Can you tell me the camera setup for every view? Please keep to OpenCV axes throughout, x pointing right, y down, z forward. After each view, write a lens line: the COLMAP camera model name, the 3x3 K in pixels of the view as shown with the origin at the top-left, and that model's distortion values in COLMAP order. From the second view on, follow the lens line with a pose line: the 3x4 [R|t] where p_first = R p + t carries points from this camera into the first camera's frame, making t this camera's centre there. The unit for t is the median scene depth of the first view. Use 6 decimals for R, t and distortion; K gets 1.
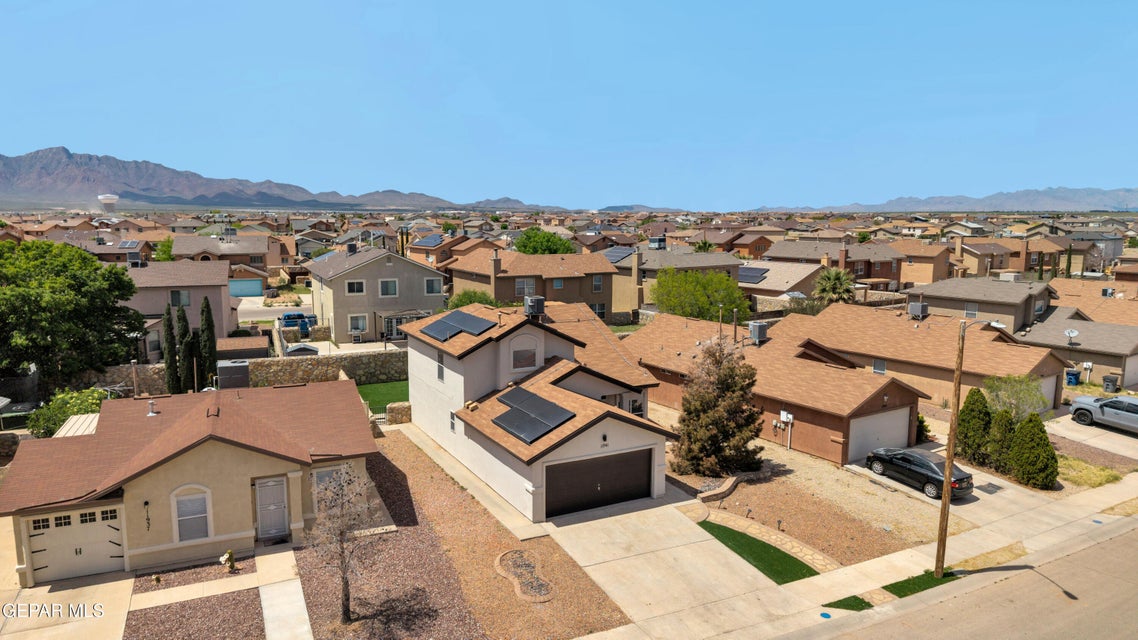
lens RADIAL K [[755.8, 0, 571.4], [0, 755.8, 320.6], [0, 0, 1]] dist [0.055350, -0.071401]
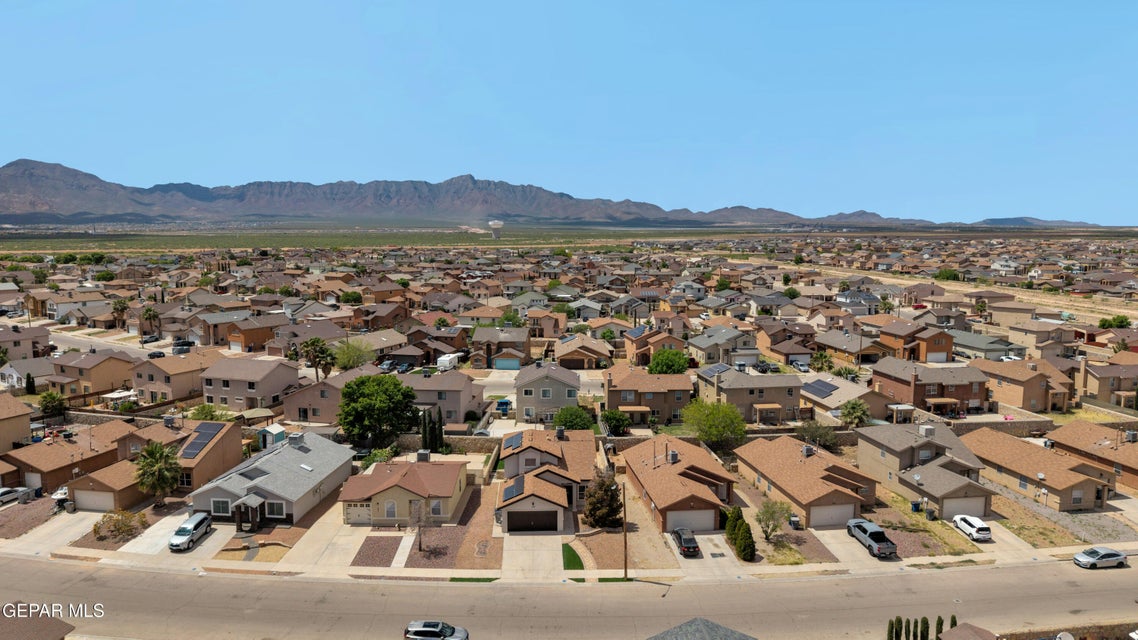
lens RADIAL K [[755.8, 0, 571.4], [0, 755.8, 320.6], [0, 0, 1]] dist [0.055350, -0.071401]
pose [[0.901328, 0.051595, -0.430053, 1.090899], [-0.059532, 0.998214, -0.005012, -0.403720], [0.429027, 0.030119, 0.902790, -1.118256]]
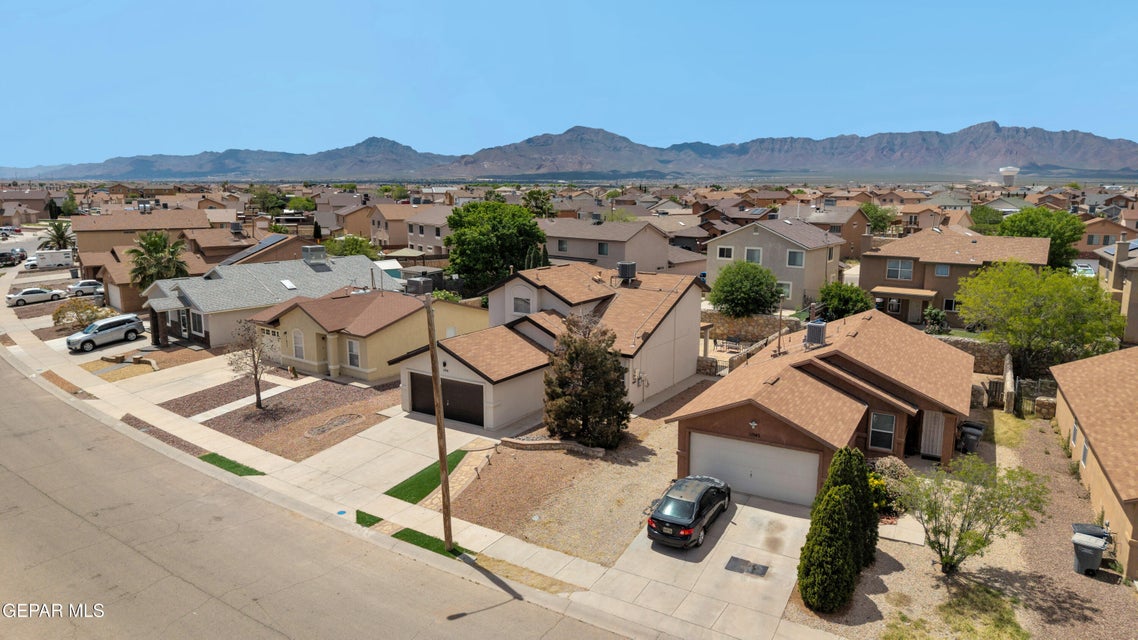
lens RADIAL K [[755.8, 0, 571.4], [0, 755.8, 320.6], [0, 0, 1]] dist [0.055350, -0.071401]
pose [[0.477053, 0.157320, -0.864680, 1.099895], [-0.126837, 0.985873, 0.109393, -0.072702], [0.869674, 0.057487, 0.490268, 0.506147]]
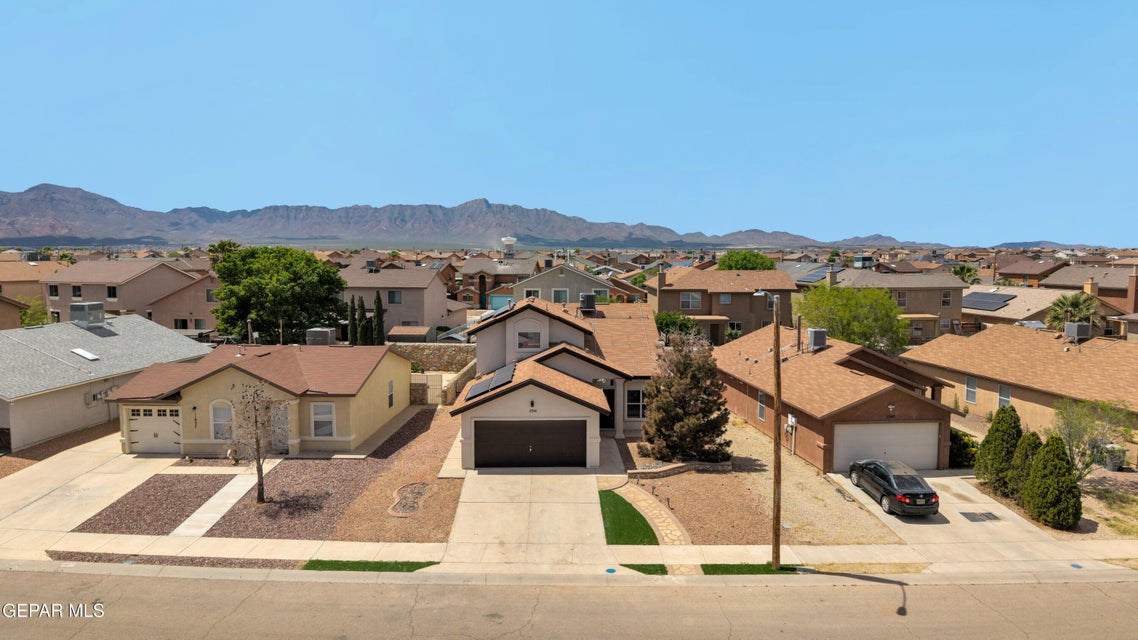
lens RADIAL K [[755.8, 0, 571.4], [0, 755.8, 320.6], [0, 0, 1]] dist [0.055350, -0.071401]
pose [[0.893509, 0.039561, -0.447298, 0.531575], [-0.062273, 0.997403, -0.036179, 0.061948], [0.444706, 0.060181, 0.893653, 0.016905]]
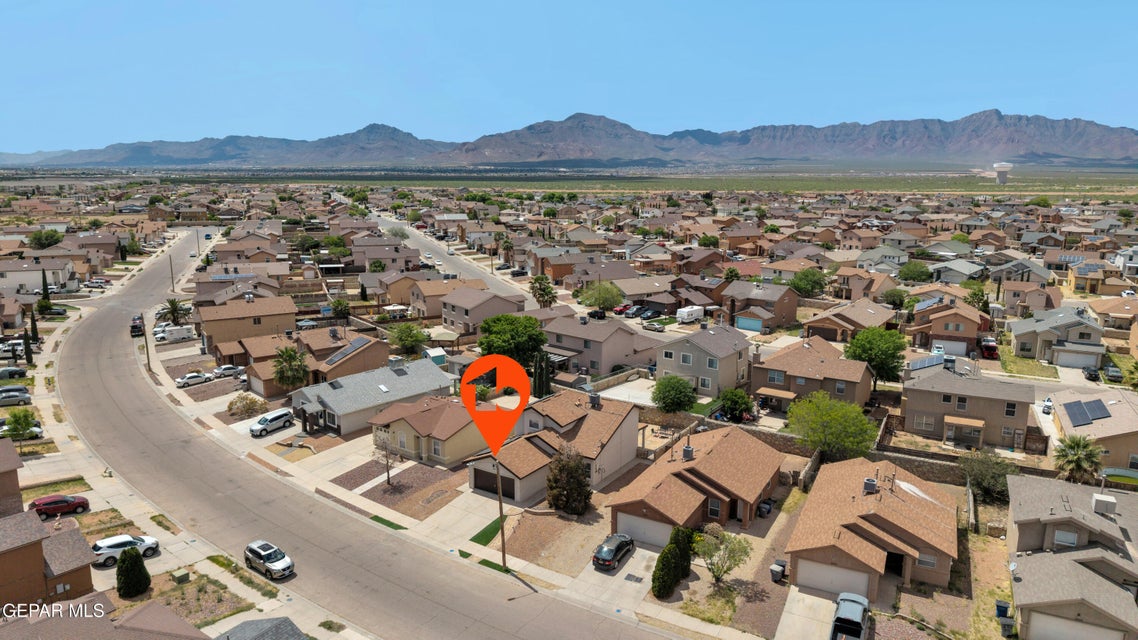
lens RADIAL K [[755.8, 0, 571.4], [0, 755.8, 320.6], [0, 0, 1]] dist [0.055350, -0.071401]
pose [[0.475662, 0.173129, -0.862422, 1.912573], [-0.128248, 0.983612, 0.126724, -0.561597], [0.870229, 0.050326, 0.490071, 0.024658]]
